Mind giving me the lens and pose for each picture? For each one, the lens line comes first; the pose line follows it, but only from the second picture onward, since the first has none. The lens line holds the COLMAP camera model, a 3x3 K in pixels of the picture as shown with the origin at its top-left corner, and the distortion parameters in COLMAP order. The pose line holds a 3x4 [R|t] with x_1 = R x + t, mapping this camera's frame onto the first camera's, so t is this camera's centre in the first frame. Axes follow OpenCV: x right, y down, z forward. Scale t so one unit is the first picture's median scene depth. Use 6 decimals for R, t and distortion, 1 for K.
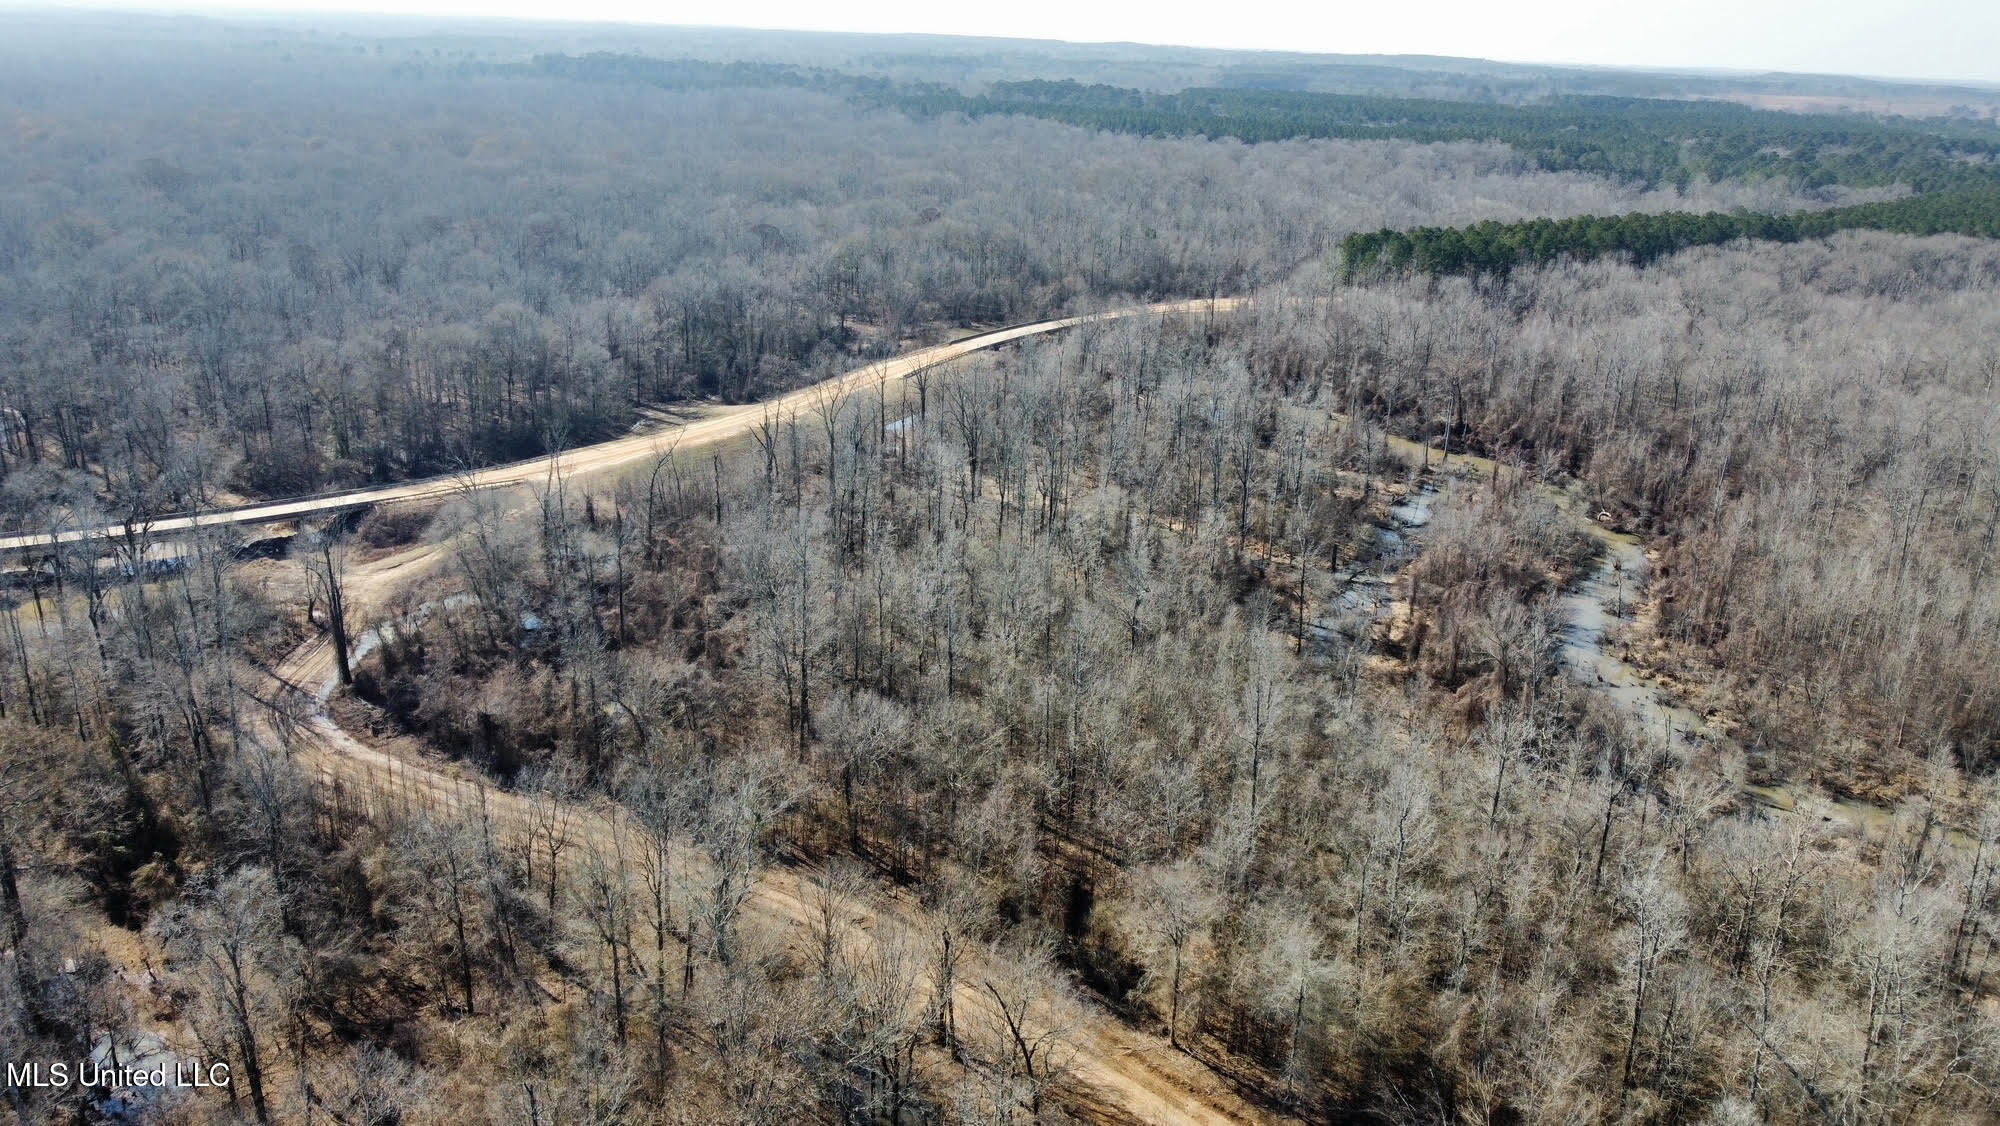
lens RADIAL K [[1511.6, 0, 991.7], [0, 1511.6, 569.7], [0, 0, 1]] dist [0.007433, -0.011244]
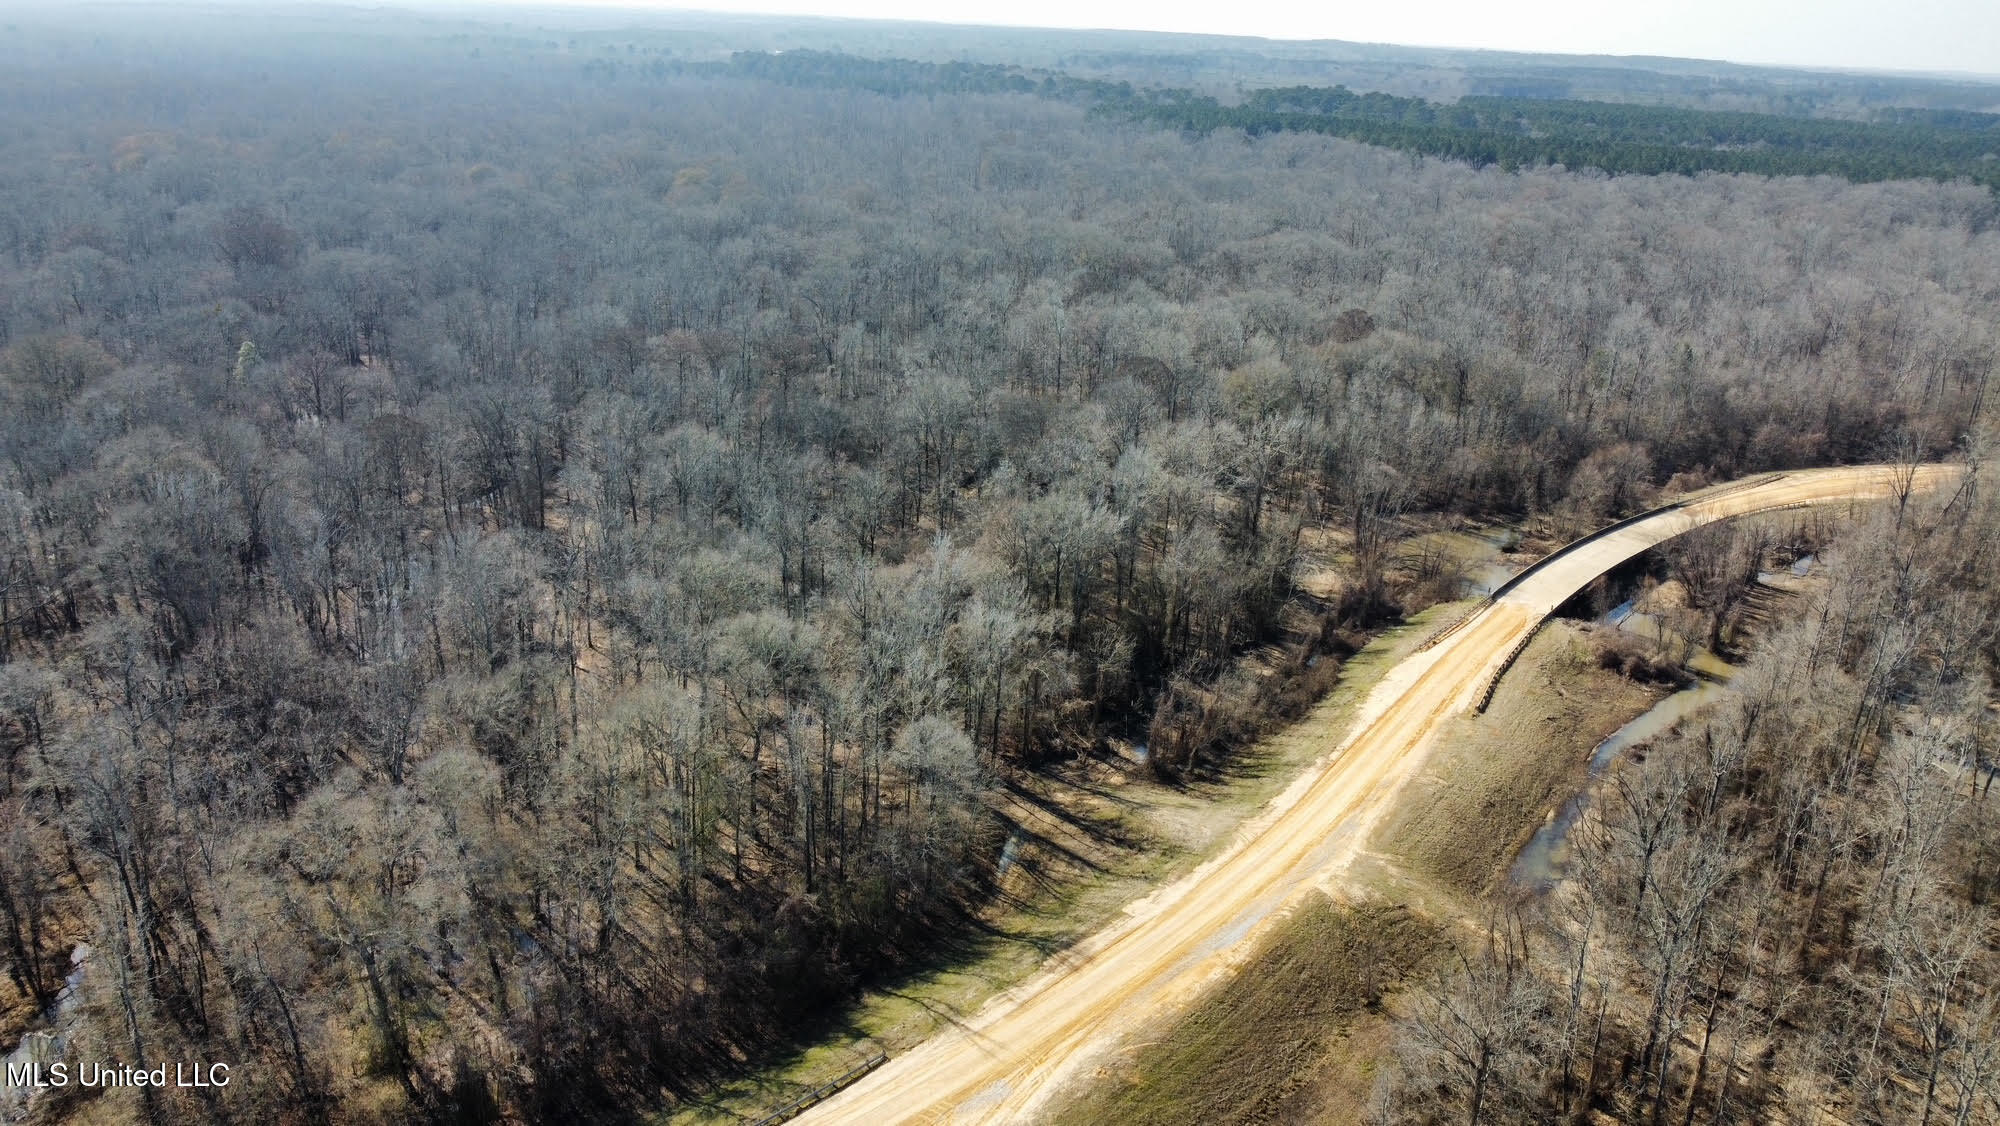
lens RADIAL K [[1511.6, 0, 991.7], [0, 1511.6, 569.7], [0, 0, 1]] dist [0.007433, -0.011244]
pose [[0.993719, 0.043298, -0.103189, -0.047495], [-0.042983, 0.999062, 0.005279, -0.047194], [0.103321, -0.000810, 0.994648, 0.126743]]
